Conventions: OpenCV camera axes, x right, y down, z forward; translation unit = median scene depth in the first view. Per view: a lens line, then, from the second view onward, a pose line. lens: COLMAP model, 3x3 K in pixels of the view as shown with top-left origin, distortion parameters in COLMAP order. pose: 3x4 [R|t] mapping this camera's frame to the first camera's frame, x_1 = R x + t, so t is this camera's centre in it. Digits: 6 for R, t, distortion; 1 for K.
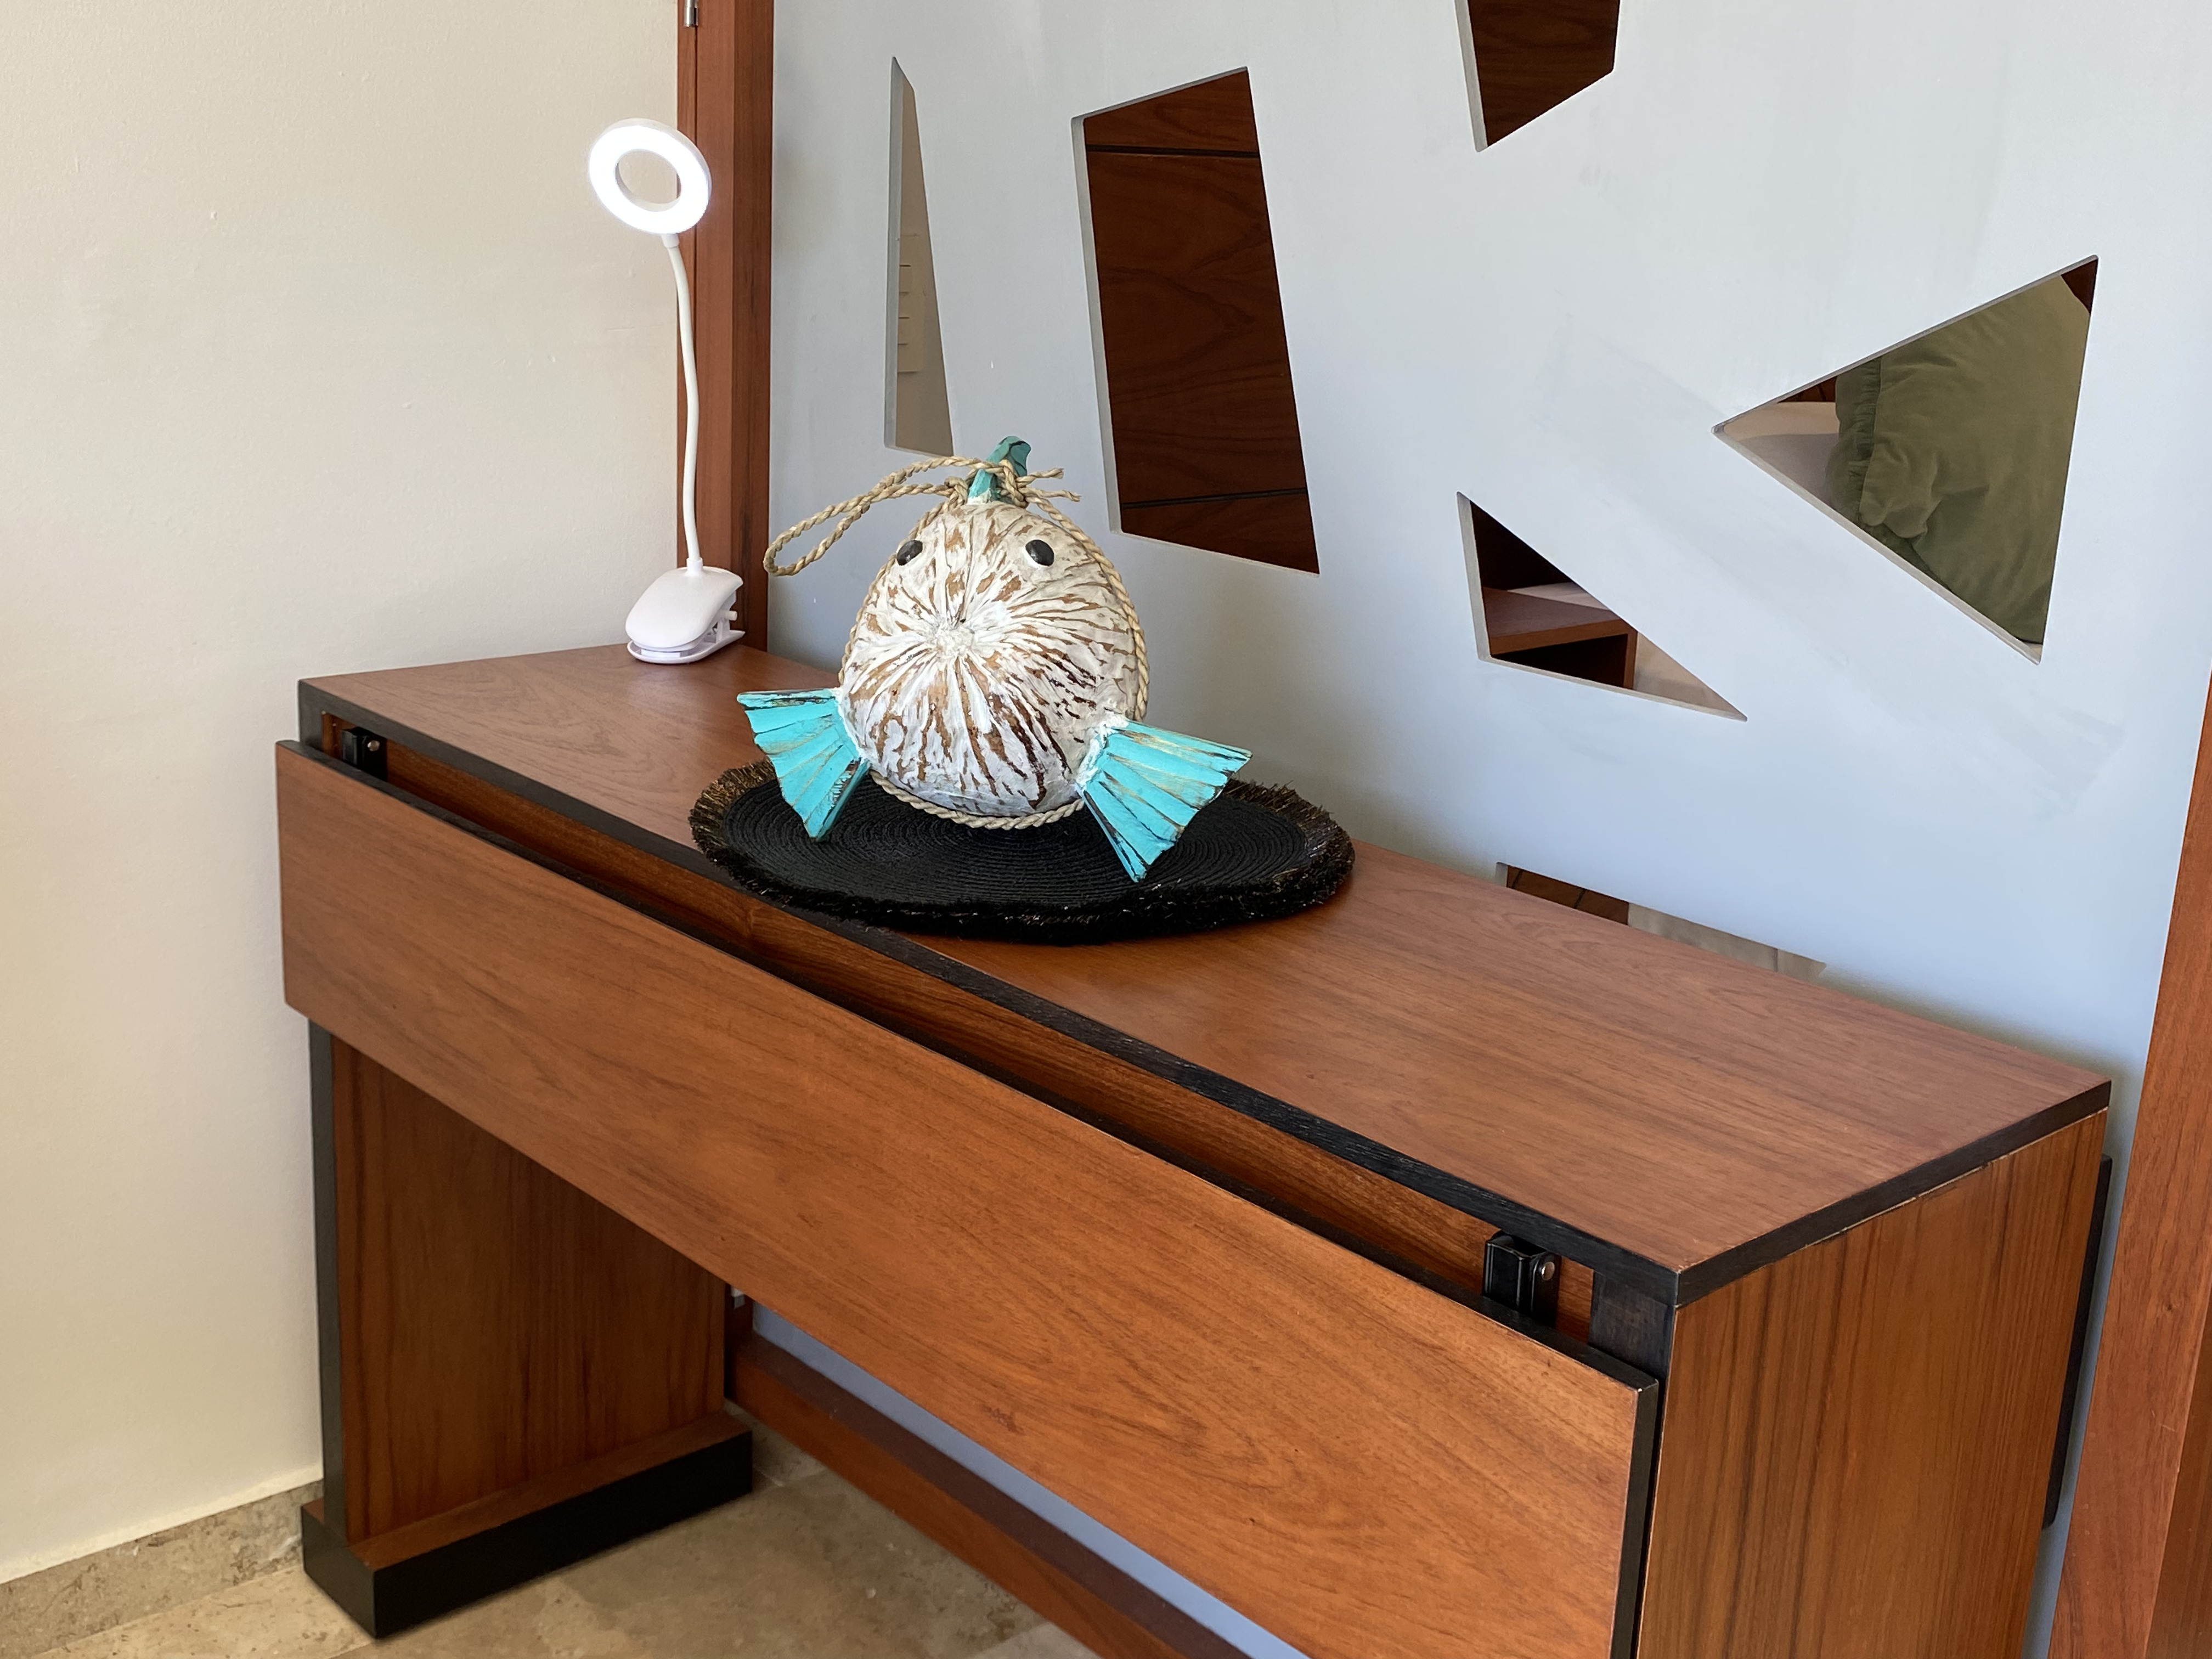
lens RADIAL K [[2517.3, 0, 1100.9], [0, 2517.3, 834.6], [0, 0, 1]] dist [0.088417, 0.000000]
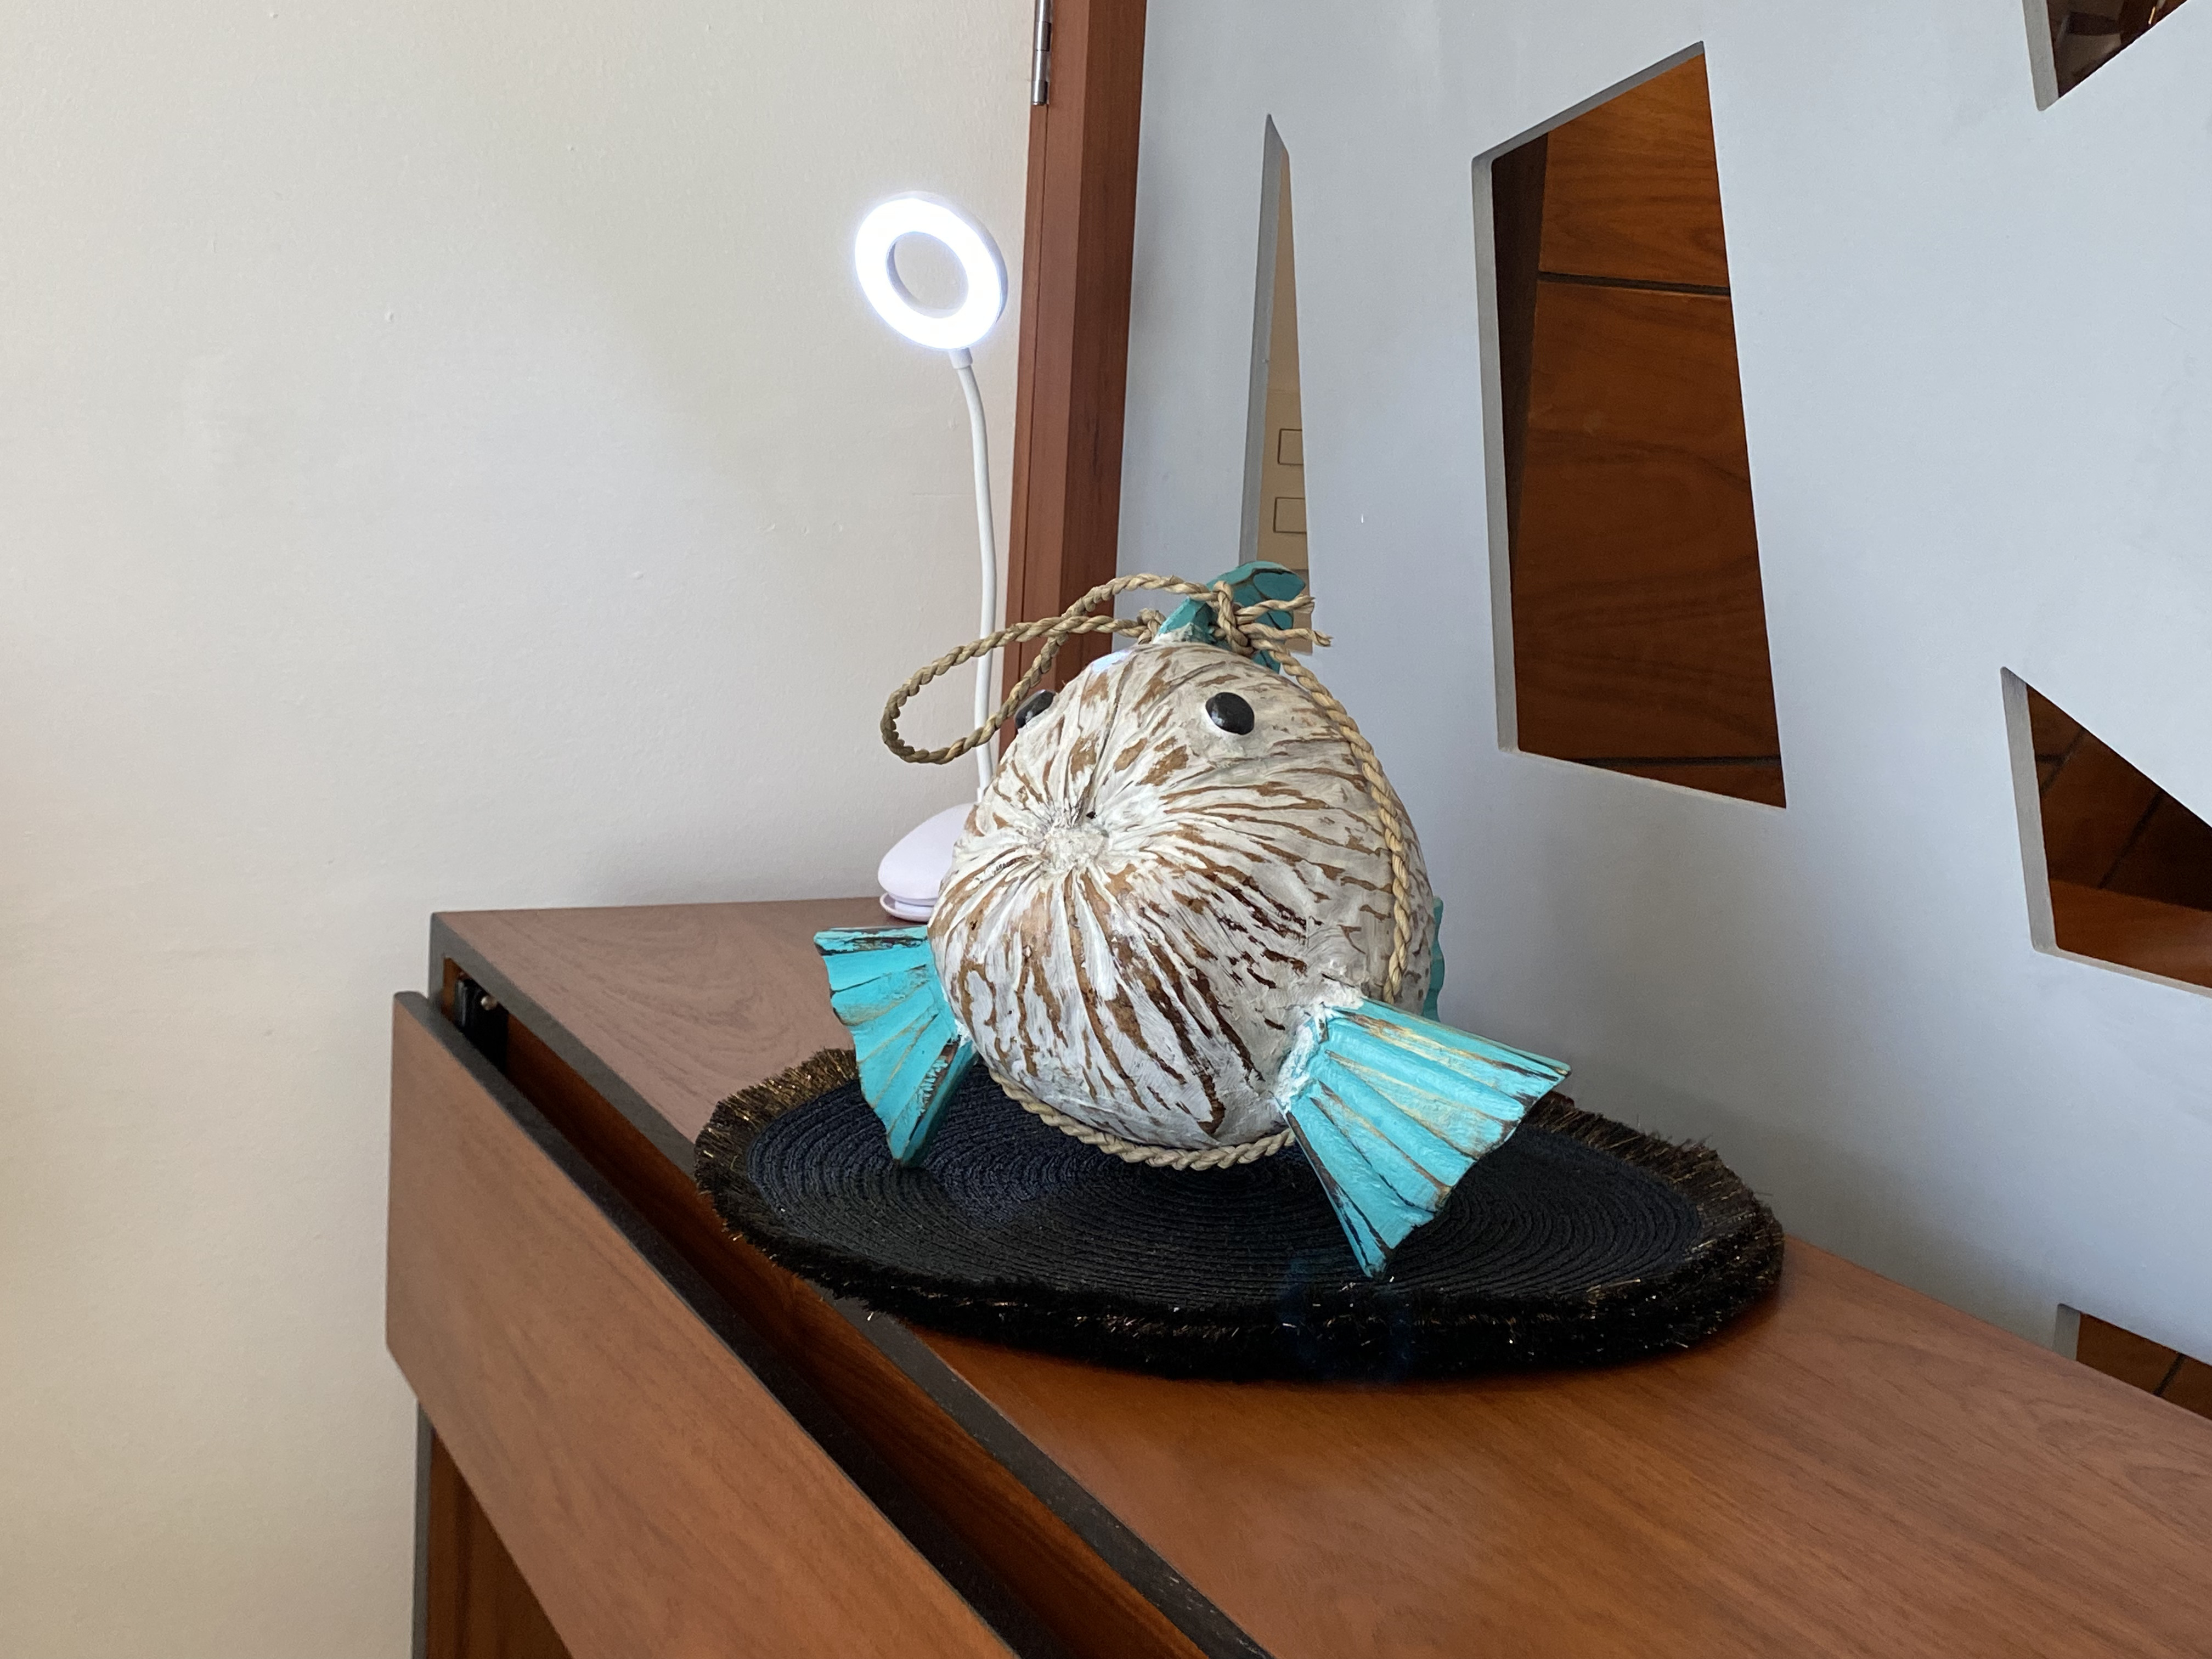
lens RADIAL K [[2695.5, 0, 1091.0], [0, 2695.5, 767.5], [0, 0, 1]] dist [0.068948, 0.000000]
pose [[0.962721, 0.038932, -0.267679, 0.116447], [-0.081325, 0.985463, -0.149161, 0.001209], [0.257980, 0.165370, 0.951892, 0.365882]]
